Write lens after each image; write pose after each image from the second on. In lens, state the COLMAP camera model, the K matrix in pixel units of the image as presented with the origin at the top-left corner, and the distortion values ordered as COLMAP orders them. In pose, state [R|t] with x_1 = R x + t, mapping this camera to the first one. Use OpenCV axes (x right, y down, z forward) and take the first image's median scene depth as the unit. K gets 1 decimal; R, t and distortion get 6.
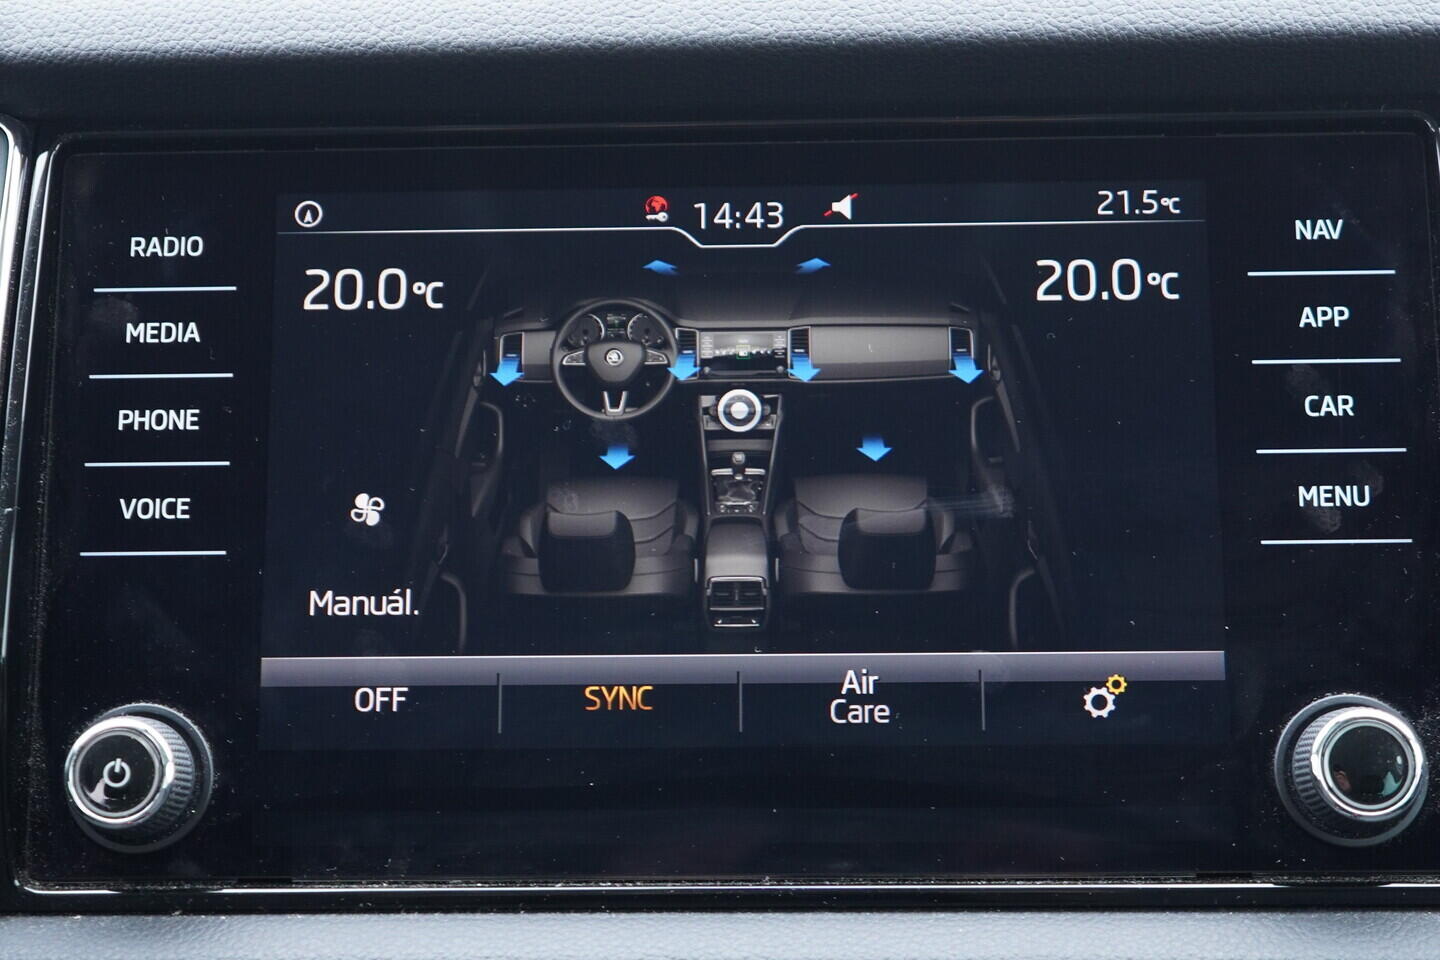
lens RADIAL K [[2269.7, 0, 720.0], [0, 2269.7, 480.0], [0, 0, 1]] dist [0.010529, 0.016448]
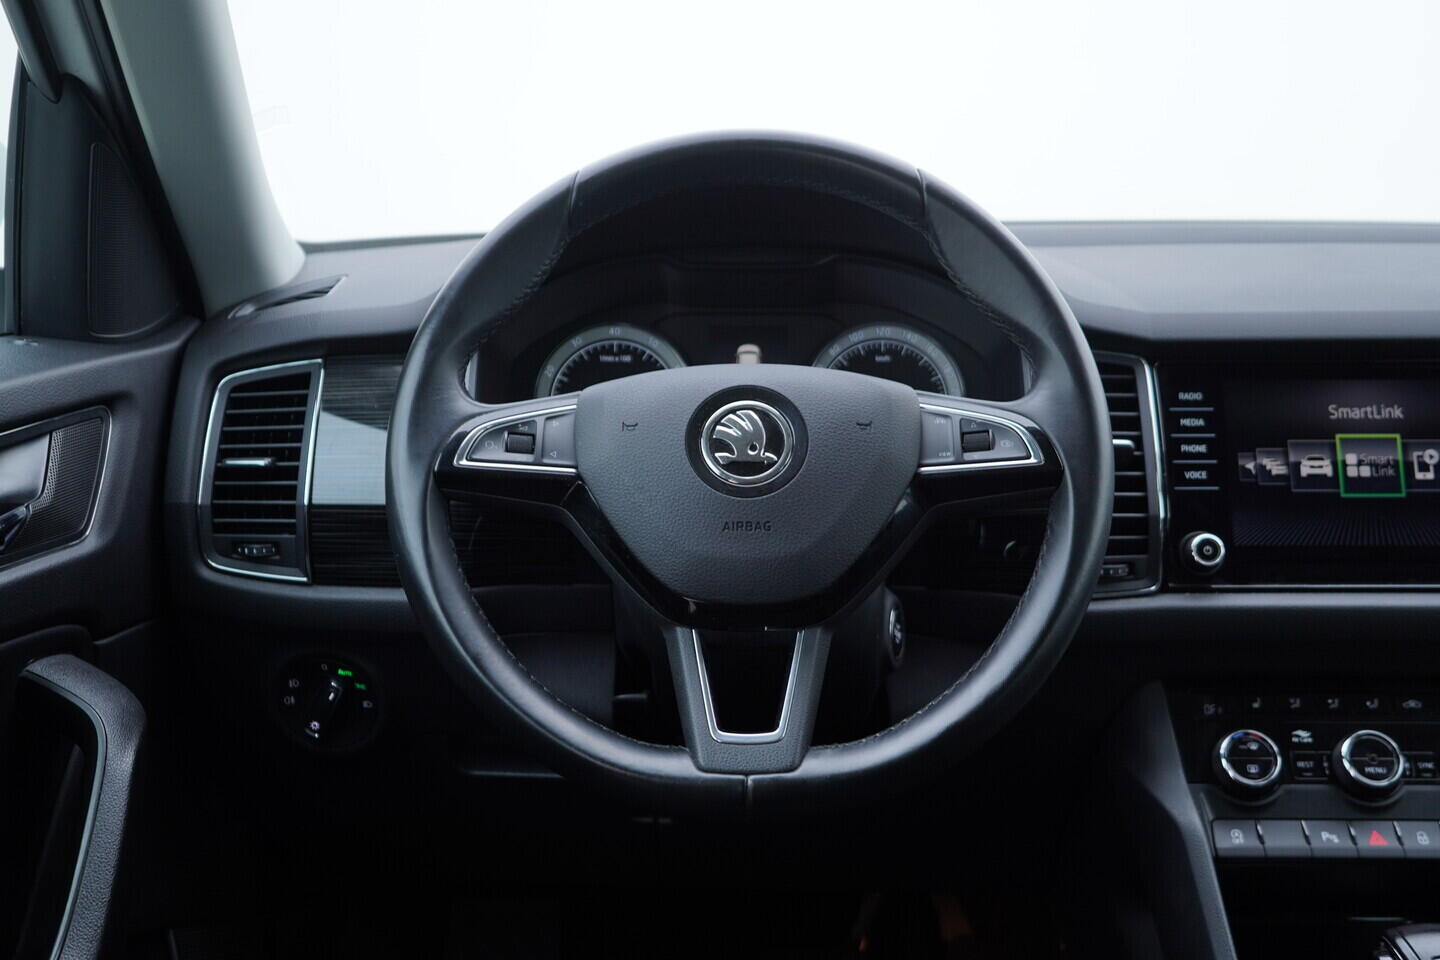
lens RADIAL K [[1520.3, 0, 720.0], [0, 1520.3, 480.0], [0, 0, 1]] dist [-0.002317, 0.013247]
pose [[0.999859, 0.008405, 0.014542, -1.001599], [-0.008105, 0.999756, -0.020527, 0.073033], [-0.014711, 0.020406, 0.999684, -1.250777]]
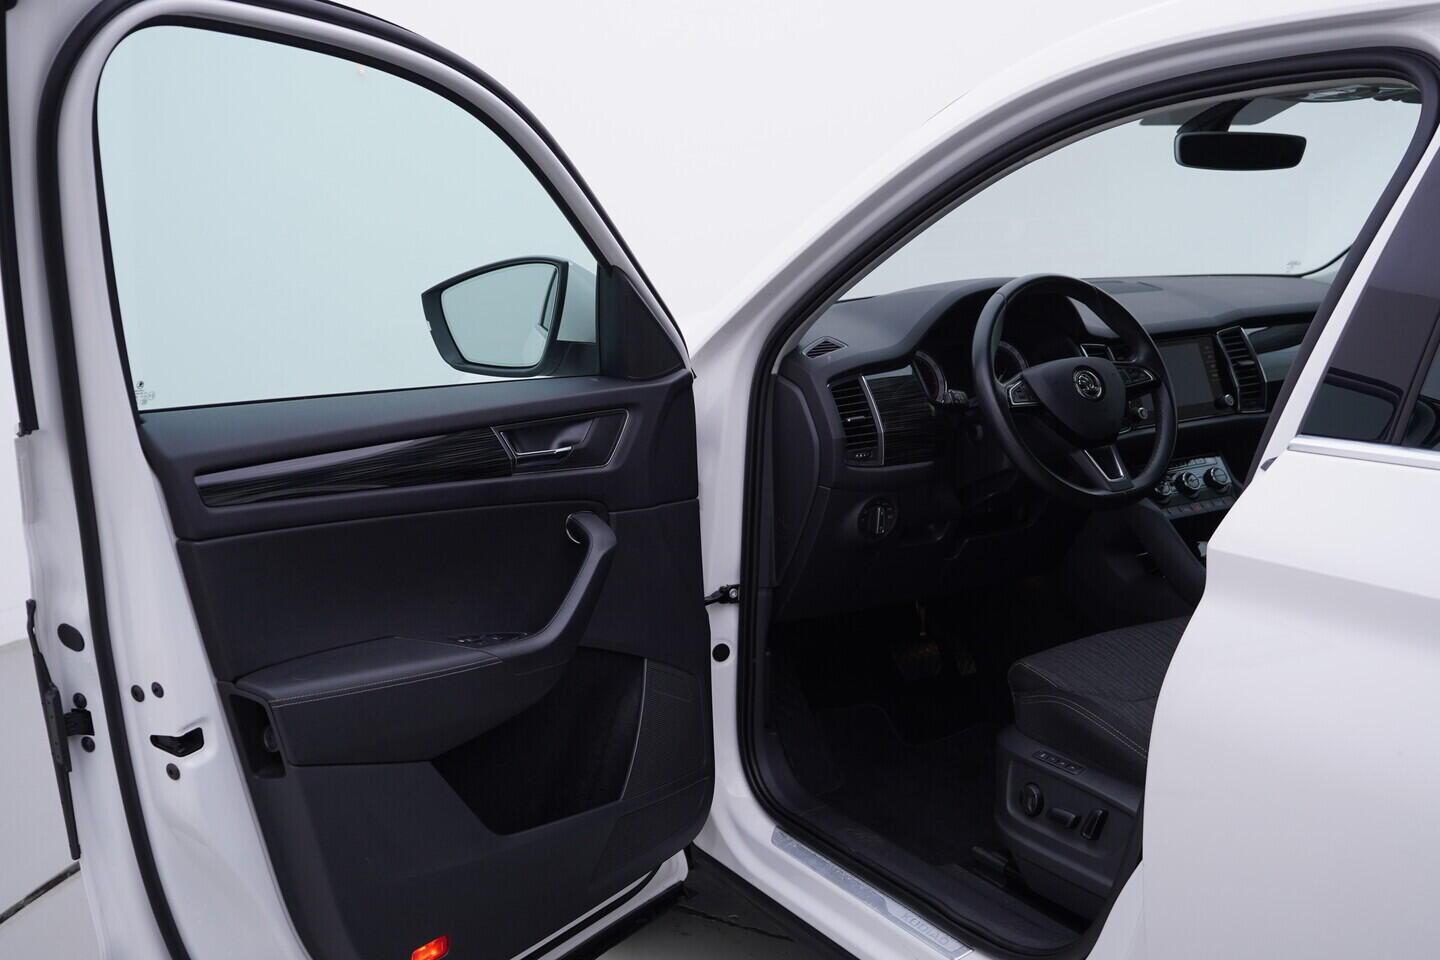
lens RADIAL K [[1520.3, 0, 720.0], [0, 1520.3, 480.0], [0, 0, 1]] dist [-0.002317, 0.013247]
pose [[0.821729, -0.116285, 0.557888, -5.098072], [0.127963, 0.991612, 0.018208, 0.060794], [-0.555326, 0.056427, 0.829716, -3.152348]]
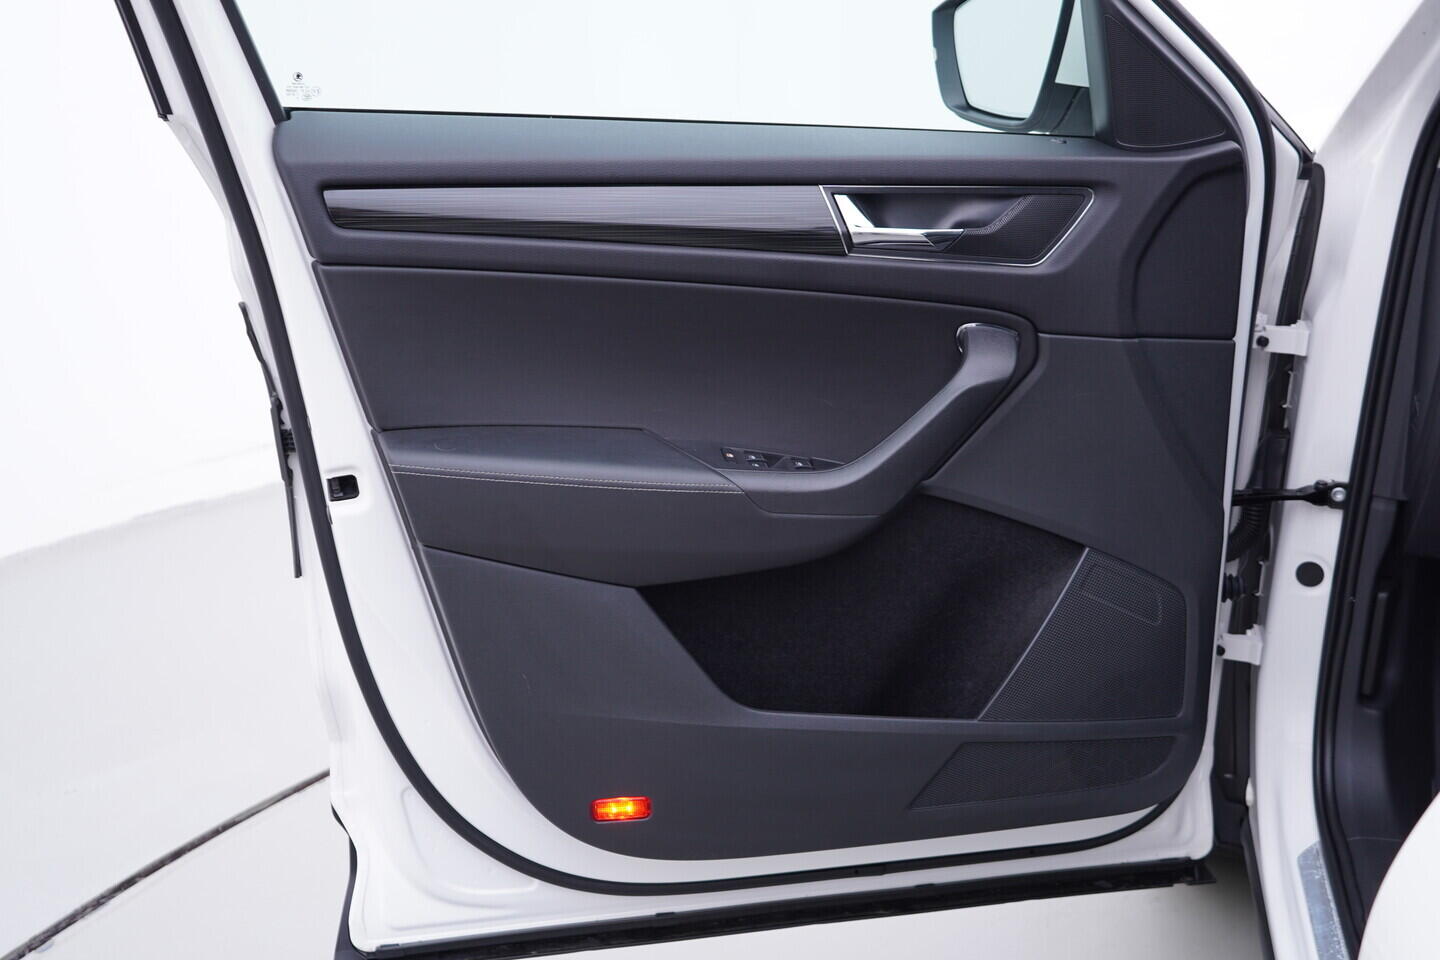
lens RADIAL K [[1520.3, 0, 720.0], [0, 1520.3, 480.0], [0, 0, 1]] dist [-0.002317, 0.013247]
pose [[0.982409, 0.056873, -0.177871, -2.765163], [-0.034709, 0.991508, 0.125325, 0.129888], [0.183488, -0.116946, 0.976041, -2.447147]]
